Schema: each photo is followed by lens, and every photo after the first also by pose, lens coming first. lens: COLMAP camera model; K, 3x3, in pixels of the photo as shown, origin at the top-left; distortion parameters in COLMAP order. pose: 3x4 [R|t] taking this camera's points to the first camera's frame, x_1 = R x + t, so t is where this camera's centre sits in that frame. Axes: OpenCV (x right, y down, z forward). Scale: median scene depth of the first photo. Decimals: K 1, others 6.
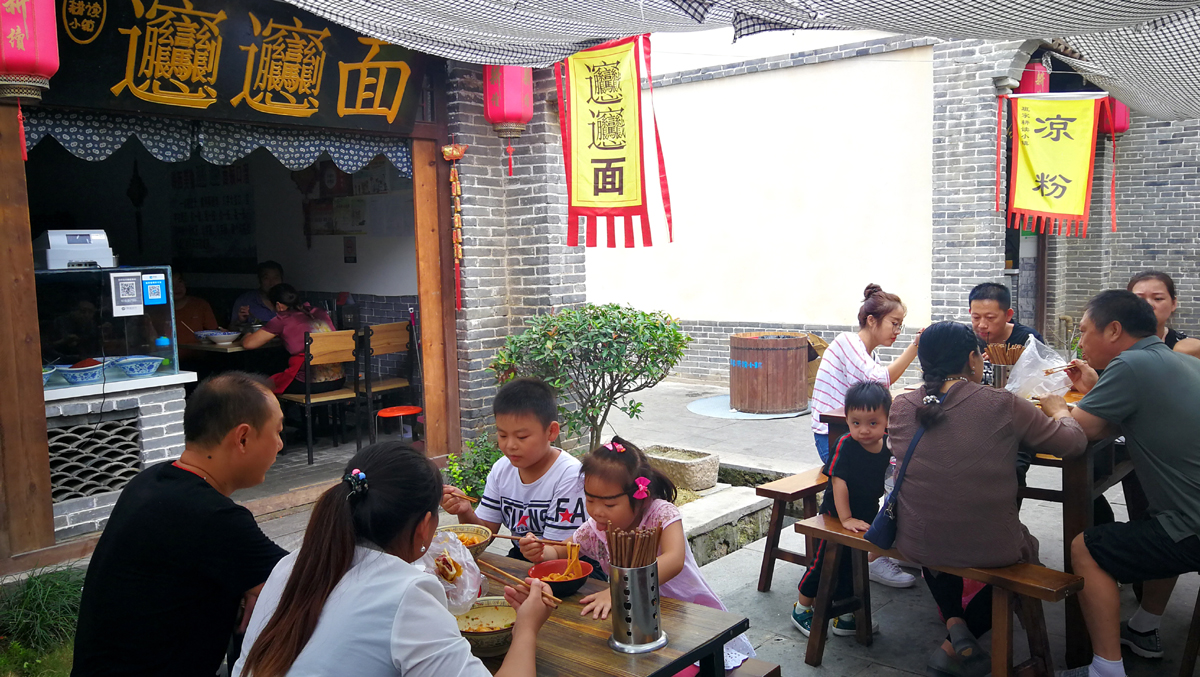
lens RADIAL K [[1030.0, 0, 600.0], [0, 1030.0, 338.5], [0, 0, 1]] dist [0.110820, -0.194061]
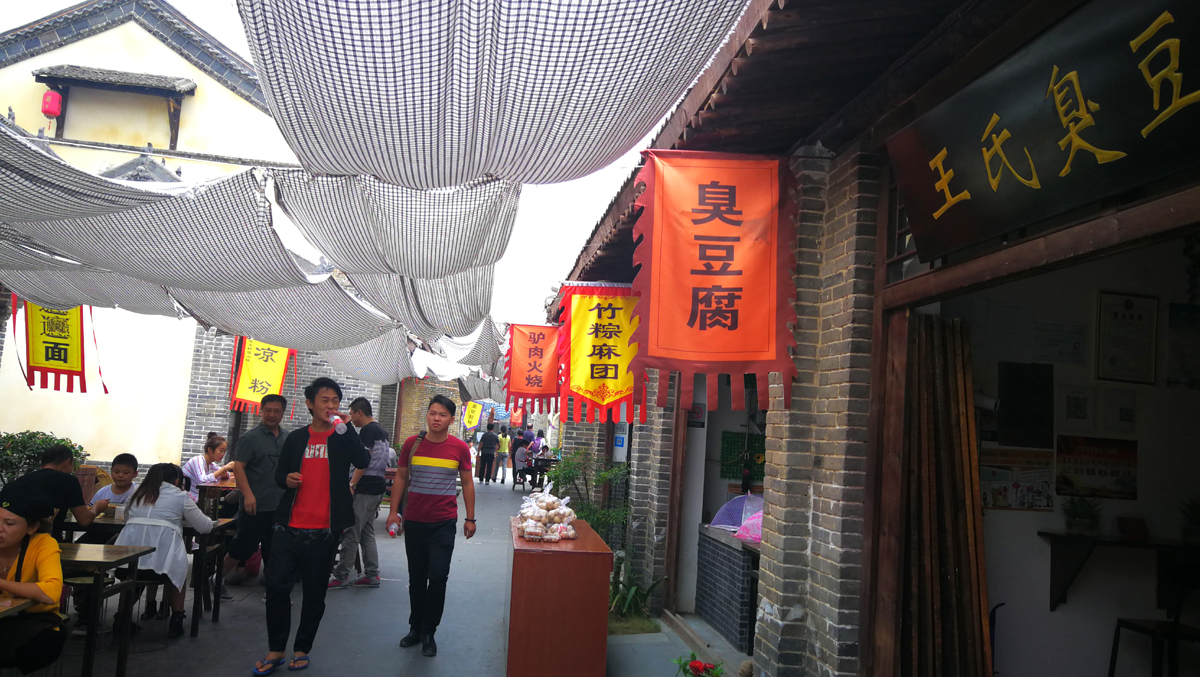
lens RADIAL K [[1030.0, 0, 600.0], [0, 1030.0, 338.5], [0, 0, 1]] dist [0.110820, -0.194061]
pose [[0.698721, 0.137508, 0.702054, -0.402531], [-0.016688, 0.984219, -0.176165, 0.072599], [-0.715199, 0.111375, 0.689990, -0.613085]]
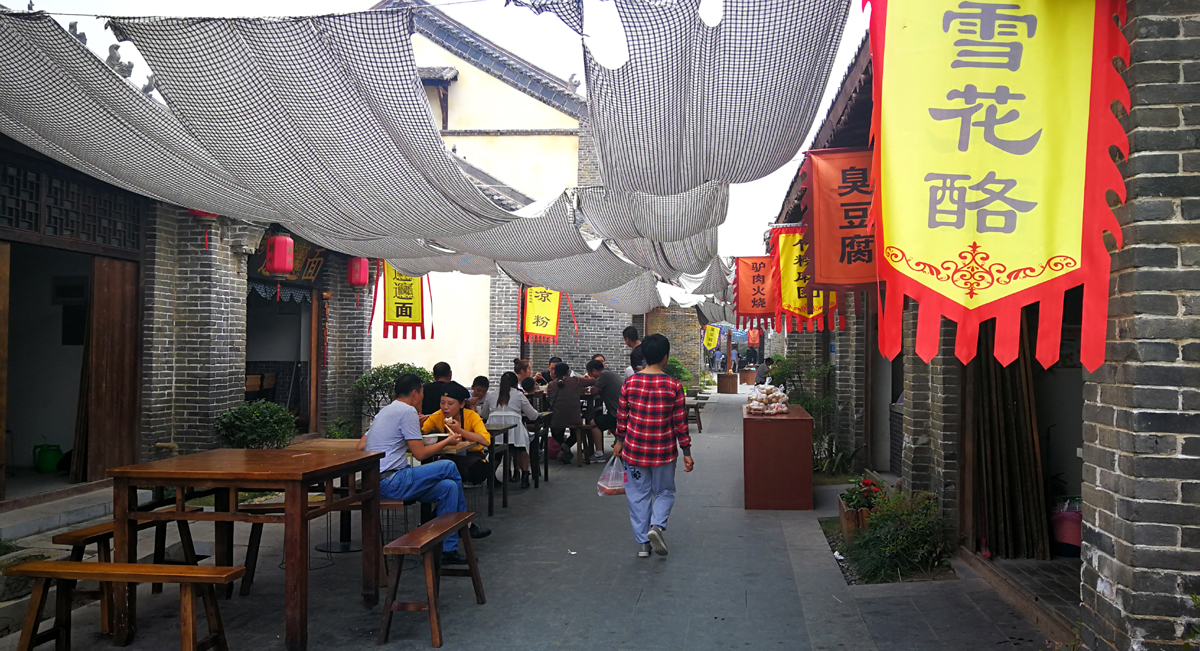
lens RADIAL K [[1201.1, 0, 600.0], [0, 1201.1, 325.5], [0, 0, 1]] dist [-0.013776, -0.005967]
pose [[0.839286, 0.044284, 0.541883, -0.827084], [0.024350, 0.992616, -0.118833, 0.163737], [-0.543144, 0.112930, 0.832010, -1.158345]]
